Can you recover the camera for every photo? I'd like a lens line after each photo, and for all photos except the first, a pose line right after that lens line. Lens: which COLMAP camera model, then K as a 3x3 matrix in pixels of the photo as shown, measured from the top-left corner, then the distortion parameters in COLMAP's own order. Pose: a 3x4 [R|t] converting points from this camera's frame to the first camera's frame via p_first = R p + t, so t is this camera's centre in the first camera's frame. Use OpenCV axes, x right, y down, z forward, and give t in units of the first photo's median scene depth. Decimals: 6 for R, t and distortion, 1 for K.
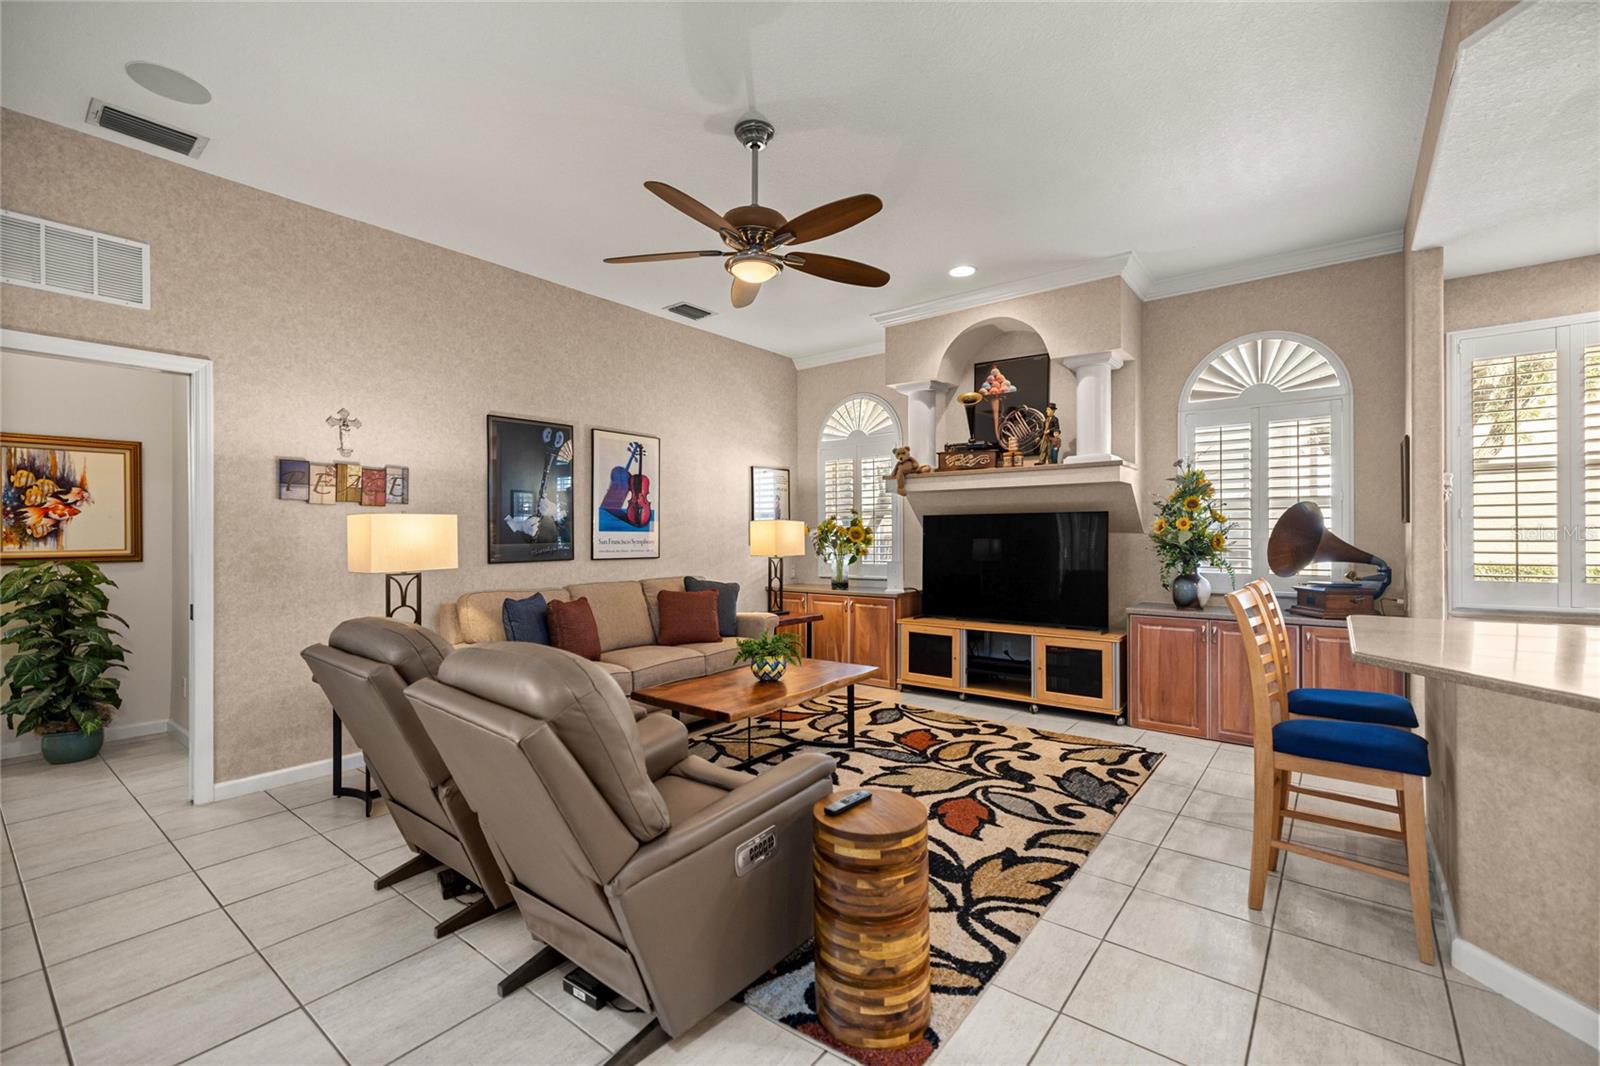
lens RADIAL K [[671.9, 0, 793.1], [0, 671.9, 531.5], [0, 0, 1]] dist [-0.000615, 0.000729]
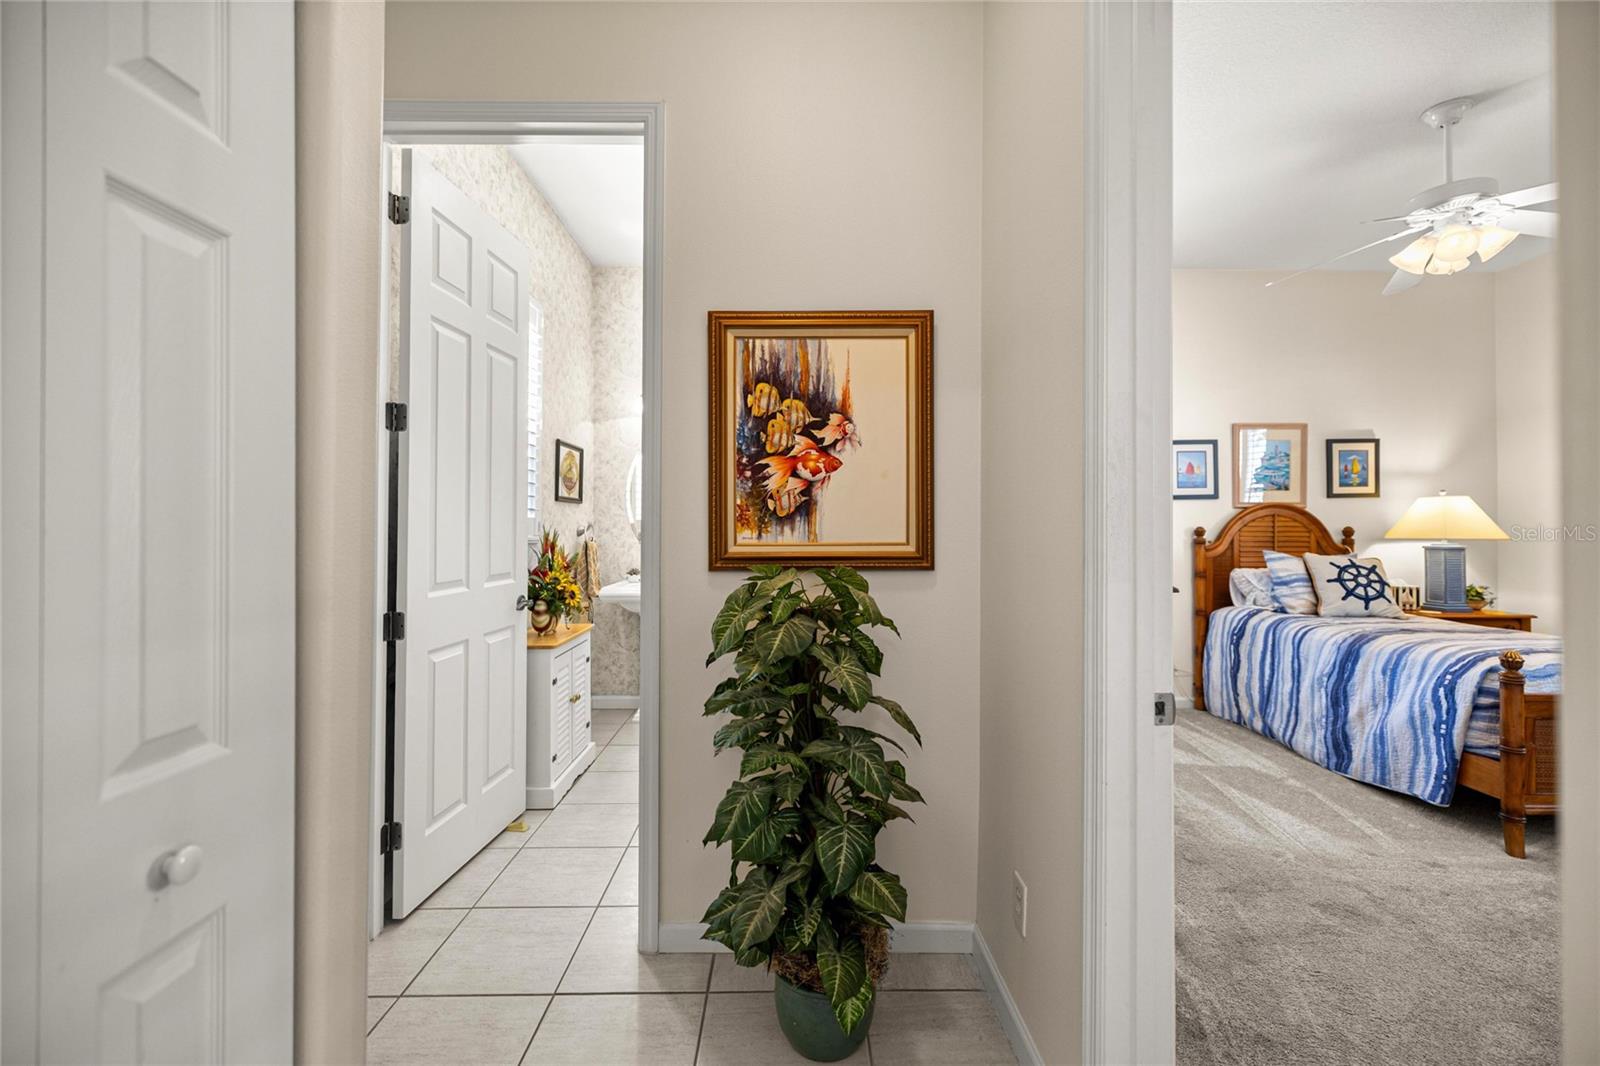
lens RADIAL K [[671.9, 0, 802.9], [0, 671.9, 528.3], [0, 0, 1]] dist [-0.000615, 0.000729]
pose [[0.628533, 0.002741, -0.777778, -0.662983], [-0.003382, 0.999994, 0.000791, 0.015554], [0.777776, 0.002133, 0.628538, 0.637263]]
